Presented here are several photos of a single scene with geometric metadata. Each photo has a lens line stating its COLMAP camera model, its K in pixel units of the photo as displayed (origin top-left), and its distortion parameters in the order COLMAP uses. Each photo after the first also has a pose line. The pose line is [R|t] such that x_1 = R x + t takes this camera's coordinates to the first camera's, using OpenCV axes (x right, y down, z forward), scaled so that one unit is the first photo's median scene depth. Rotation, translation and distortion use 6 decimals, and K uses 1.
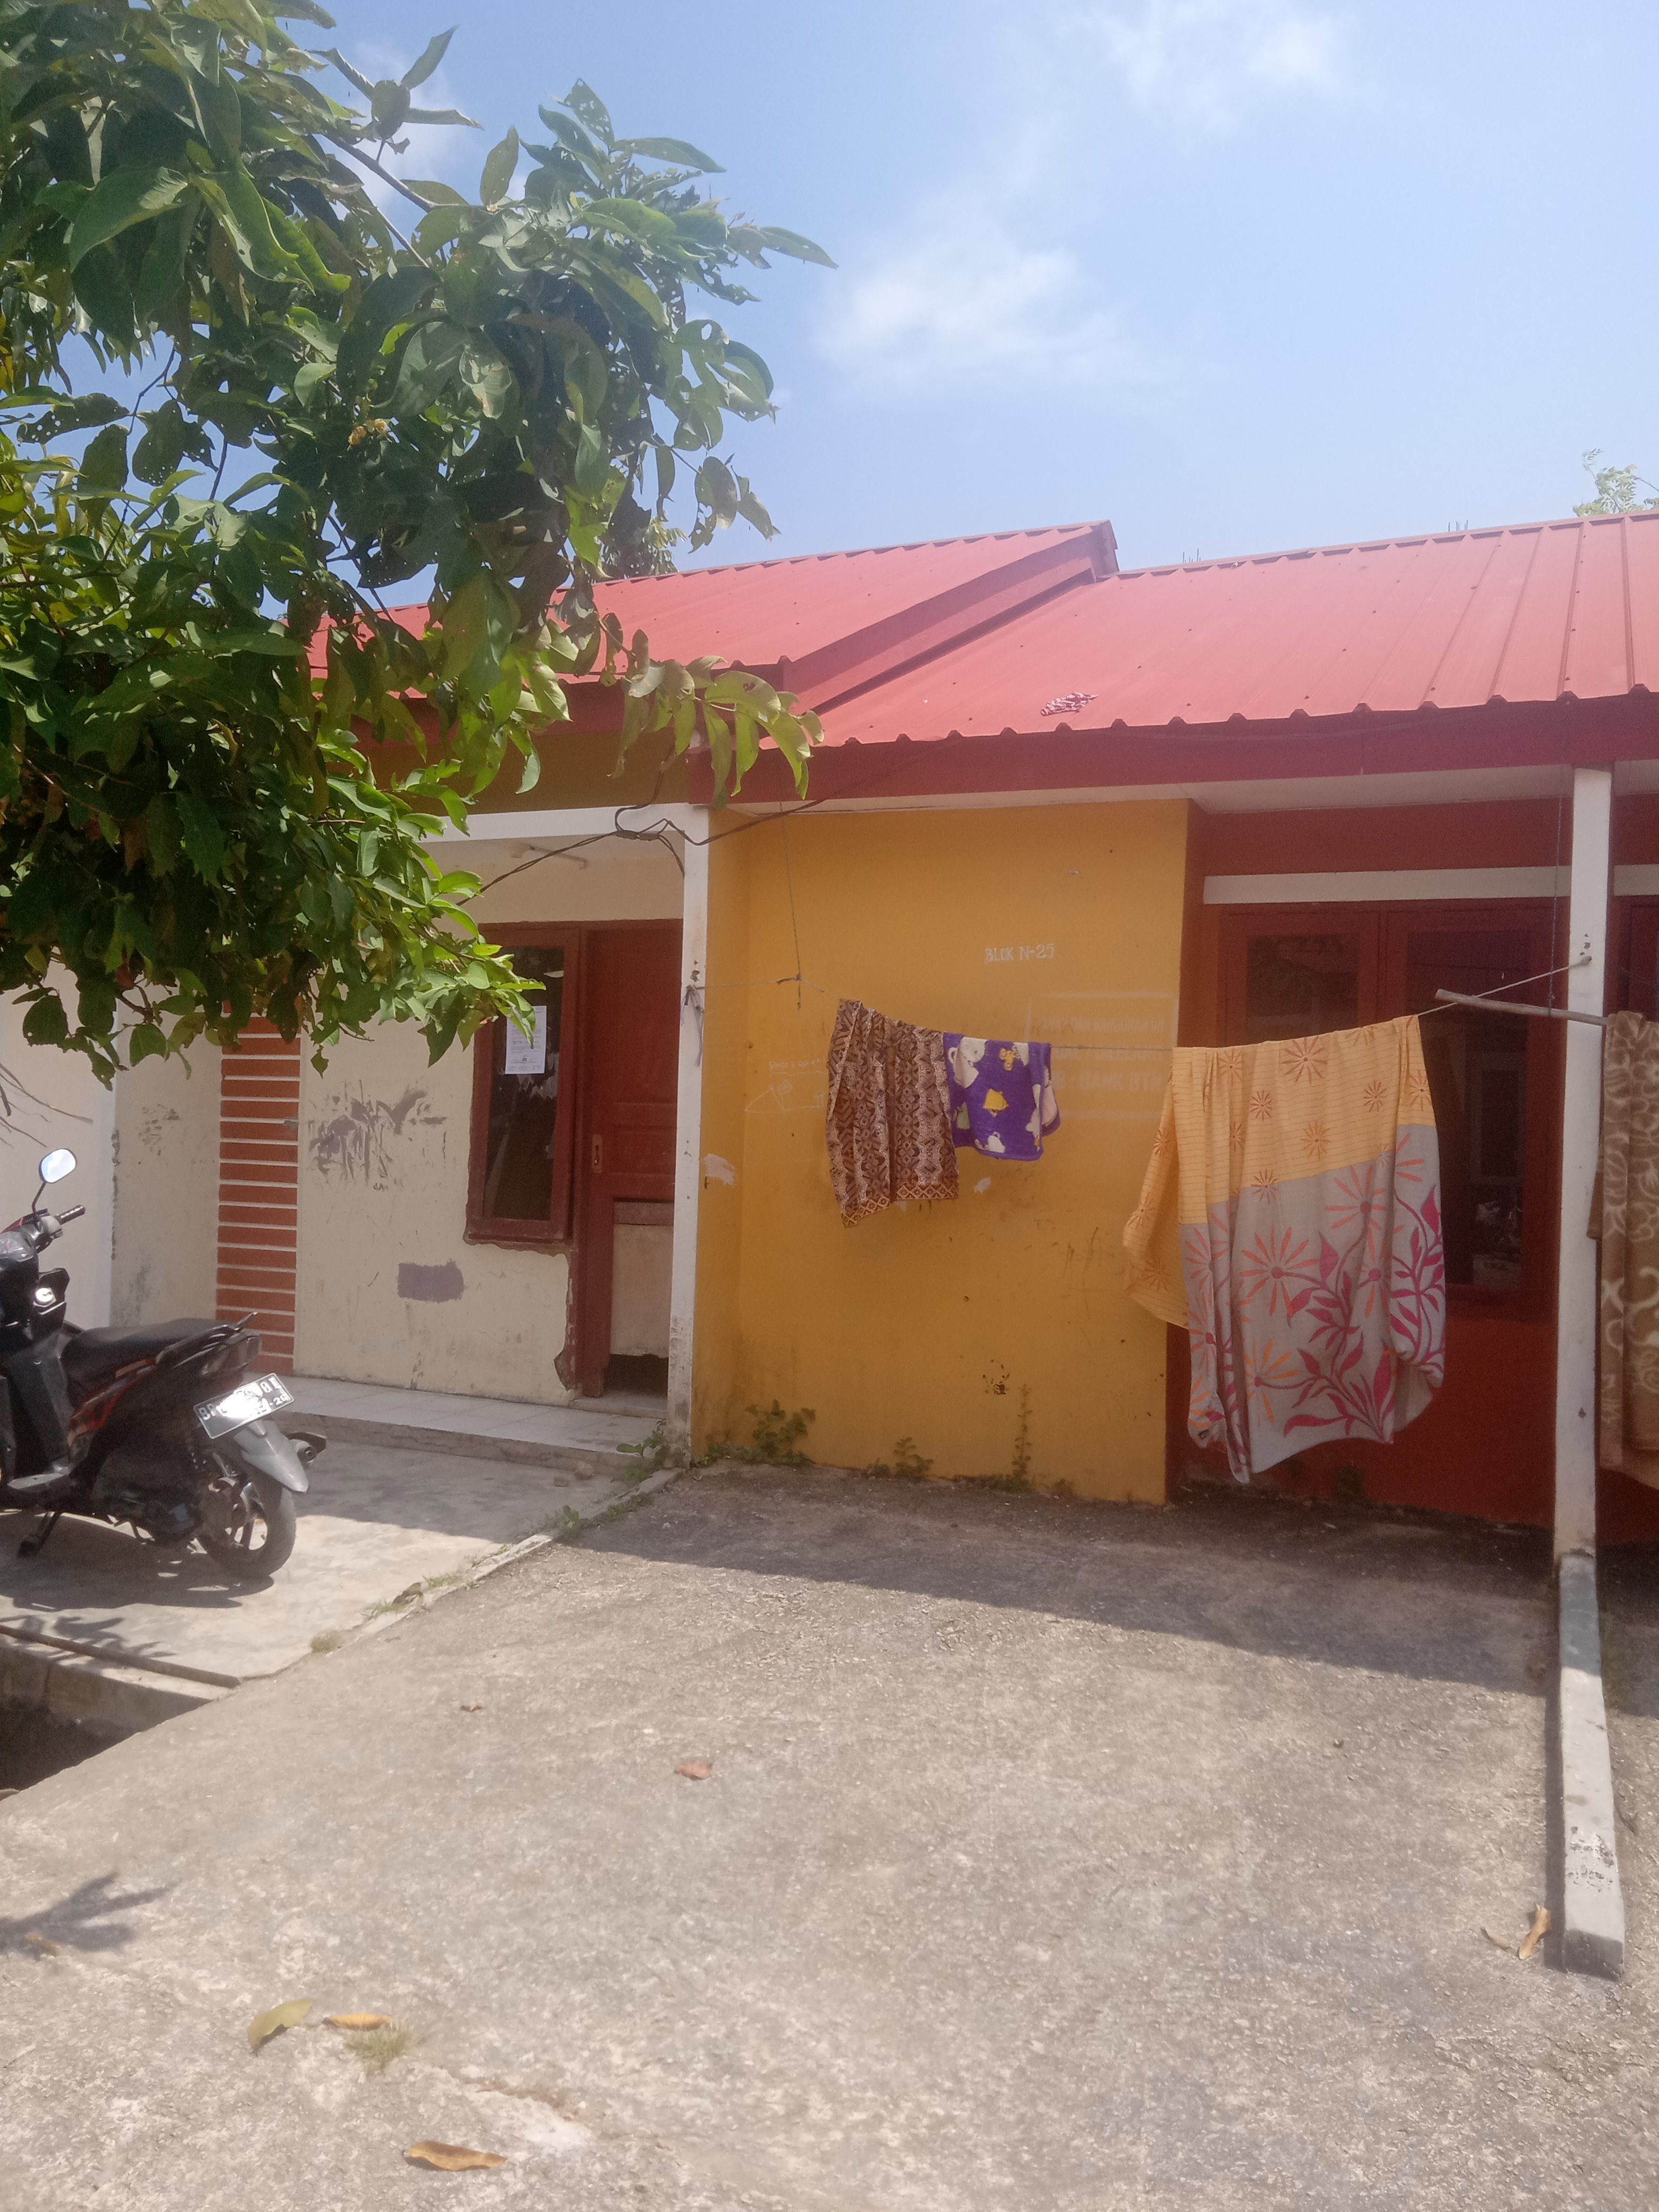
lens RADIAL K [[1686.8, 0, 836.1], [0, 1686.8, 1111.6], [0, 0, 1]] dist [0.023984, 0.001109]
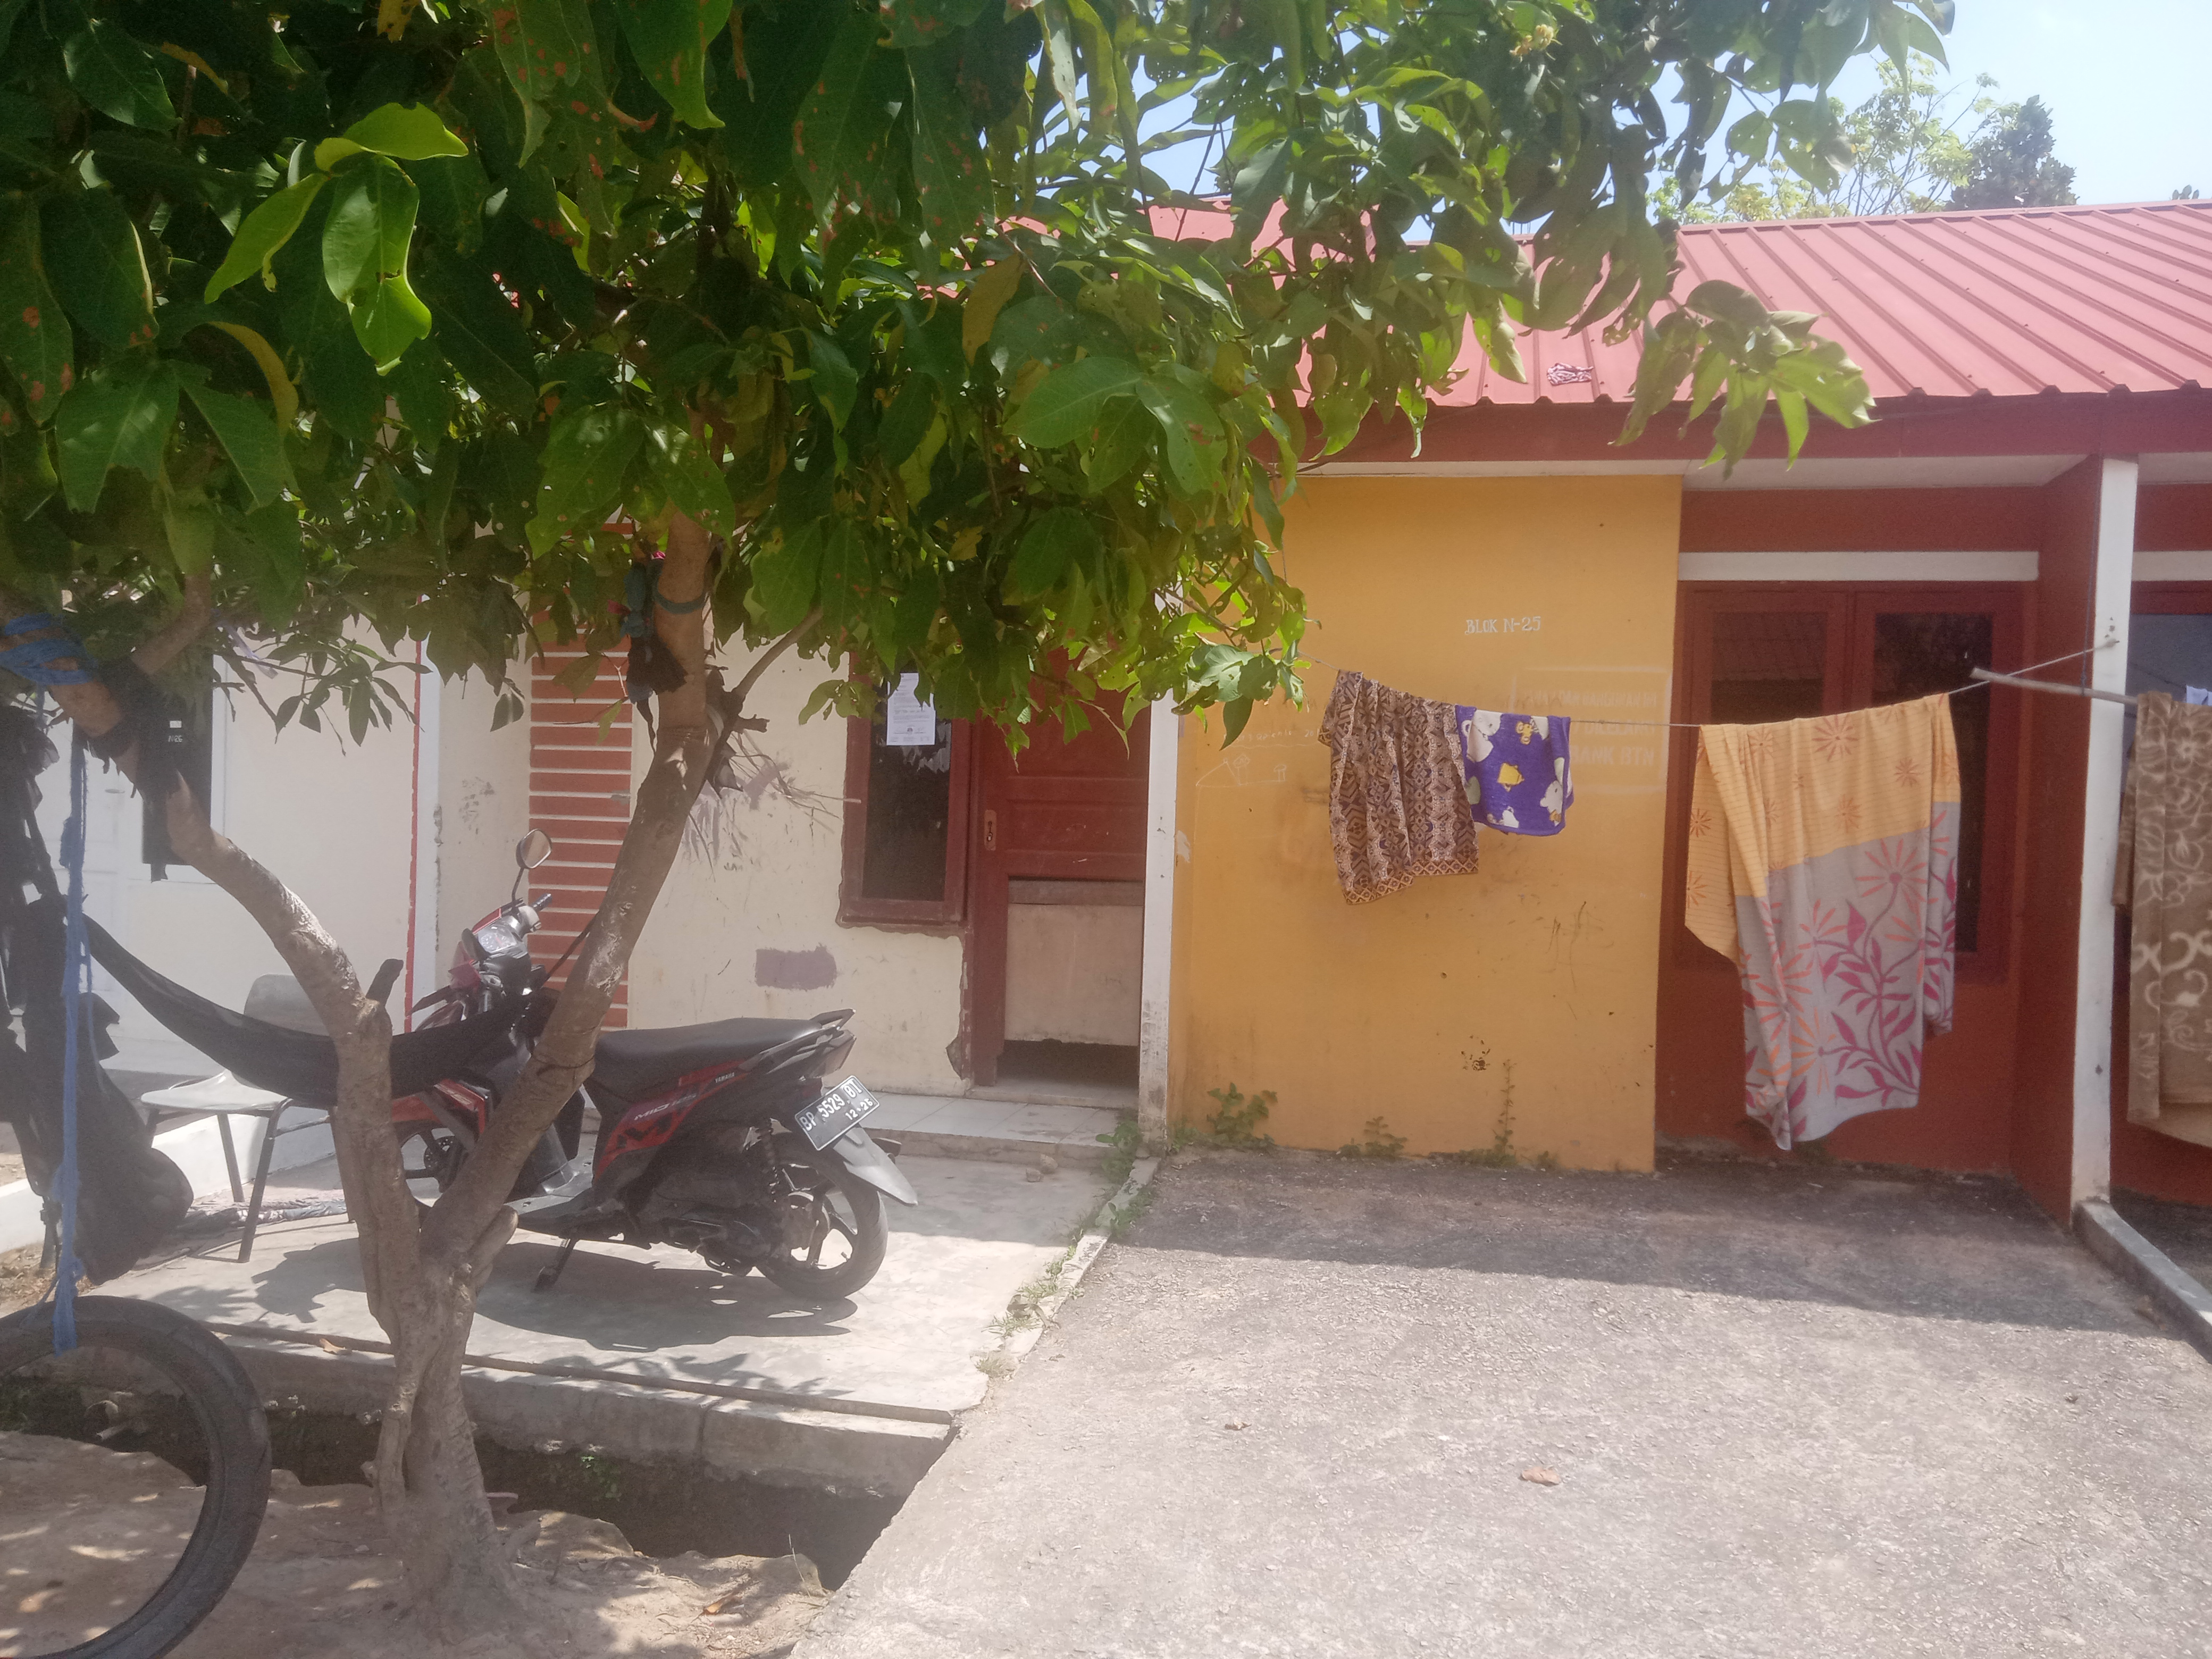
lens RADIAL K [[1686.8, 0, 1105.4], [0, 1686.8, 826.8], [0, 0, 1]] dist [0.023984, 0.001109]
pose [[0.979435, -0.006418, 0.201660, -0.369819], [0.000739, 0.999601, 0.028223, -0.004693], [-0.201761, -0.027494, 0.979049, 0.083946]]
